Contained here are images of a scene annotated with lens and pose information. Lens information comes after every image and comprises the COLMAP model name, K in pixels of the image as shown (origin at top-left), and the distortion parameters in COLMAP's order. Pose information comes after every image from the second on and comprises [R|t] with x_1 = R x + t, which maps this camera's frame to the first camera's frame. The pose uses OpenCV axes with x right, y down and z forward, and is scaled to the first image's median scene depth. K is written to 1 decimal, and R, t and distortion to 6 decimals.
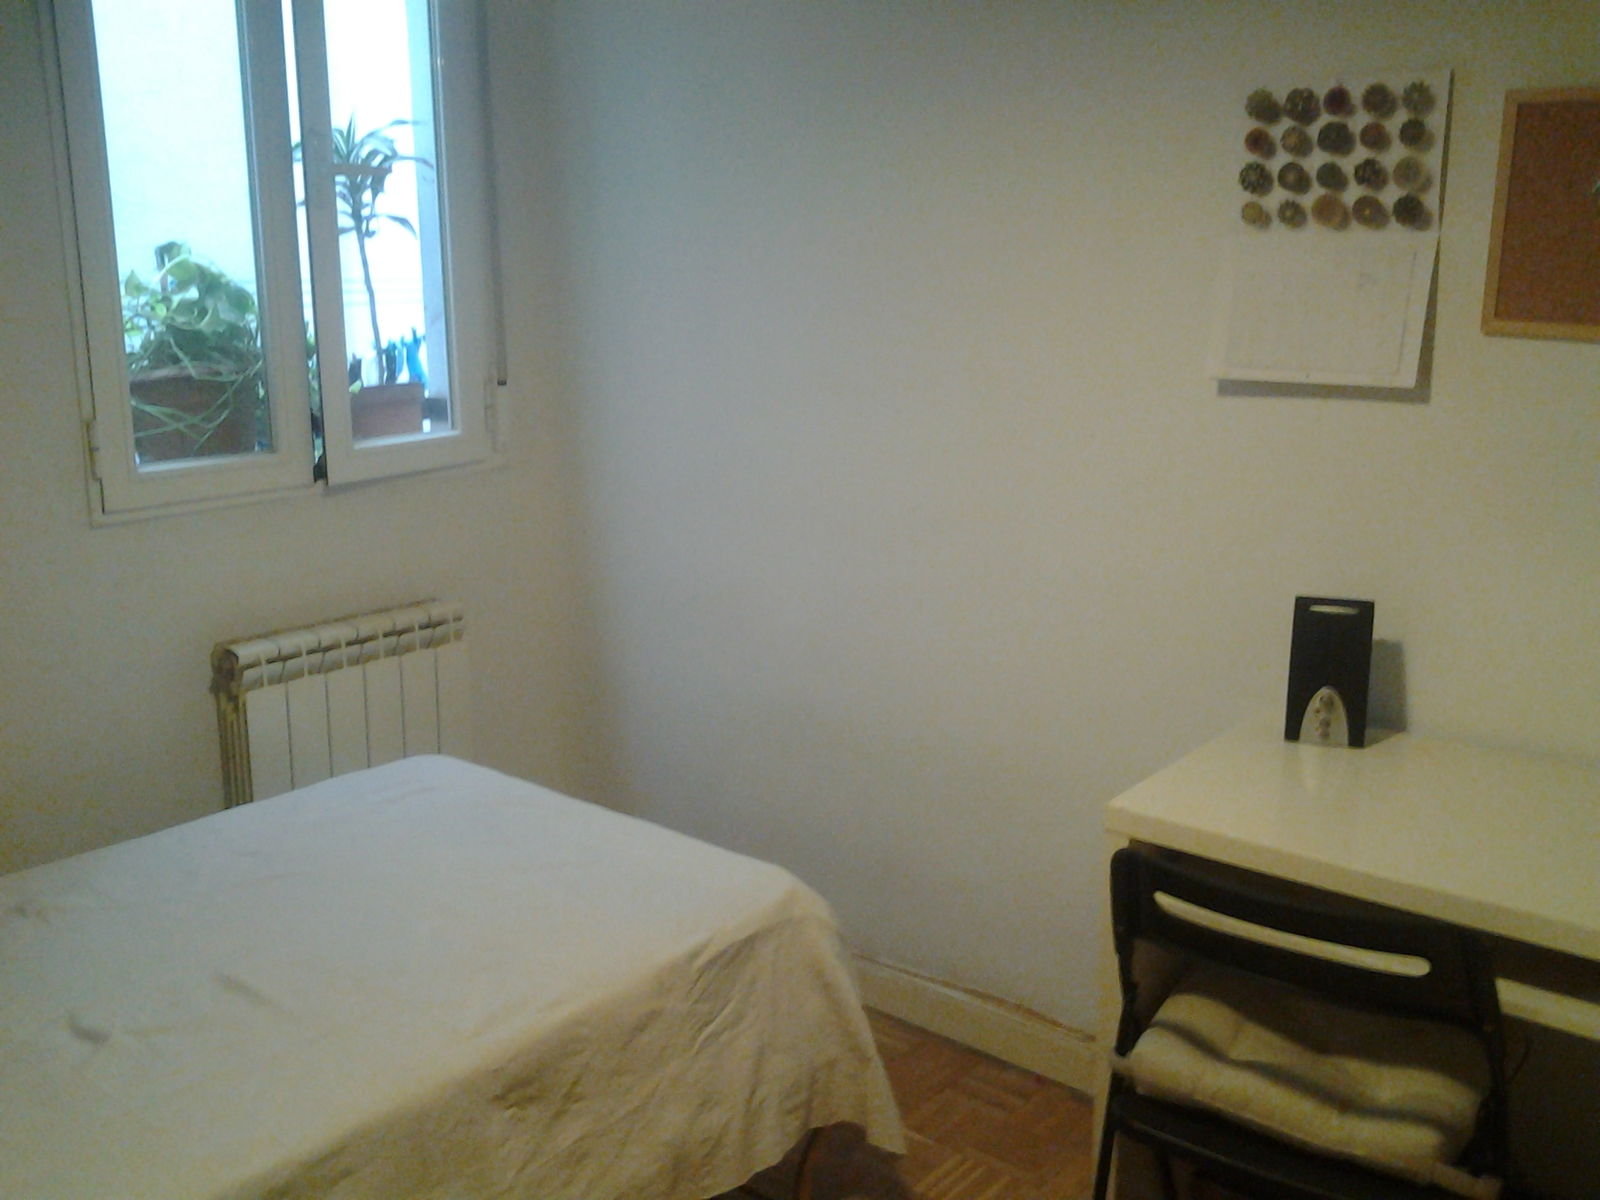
lens RADIAL K [[1571.6, 0, 800.0], [0, 1571.6, 600.0], [0, 0, 1]] dist [-0.003939, -0.014451]
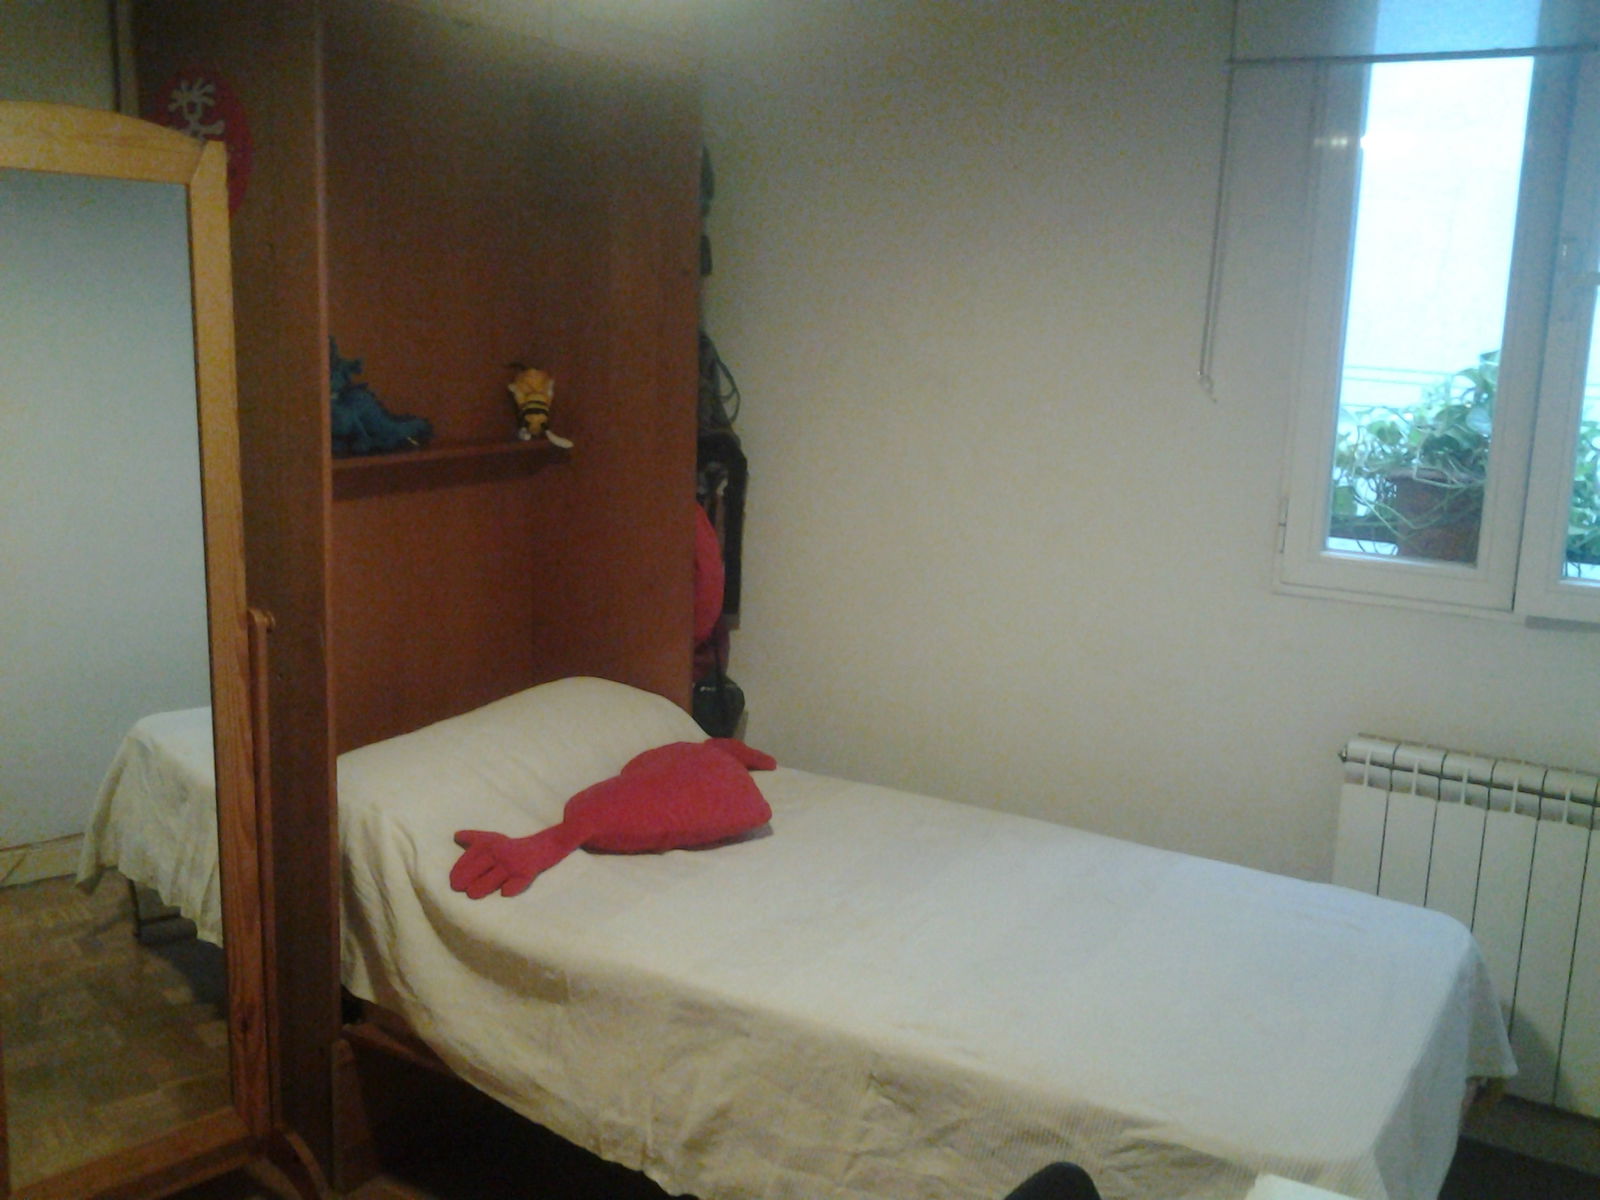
lens RADIAL K [[1604.1, 0, 793.7], [0, 1604.1, 592.1], [0, 0, 1]] dist [0.099389, -0.188941]
pose [[0.131849, 0.190540, -0.972785, 0.747930], [-0.254621, 0.954936, 0.152533, -0.160835], [0.958011, 0.227580, 0.174423, 0.551222]]
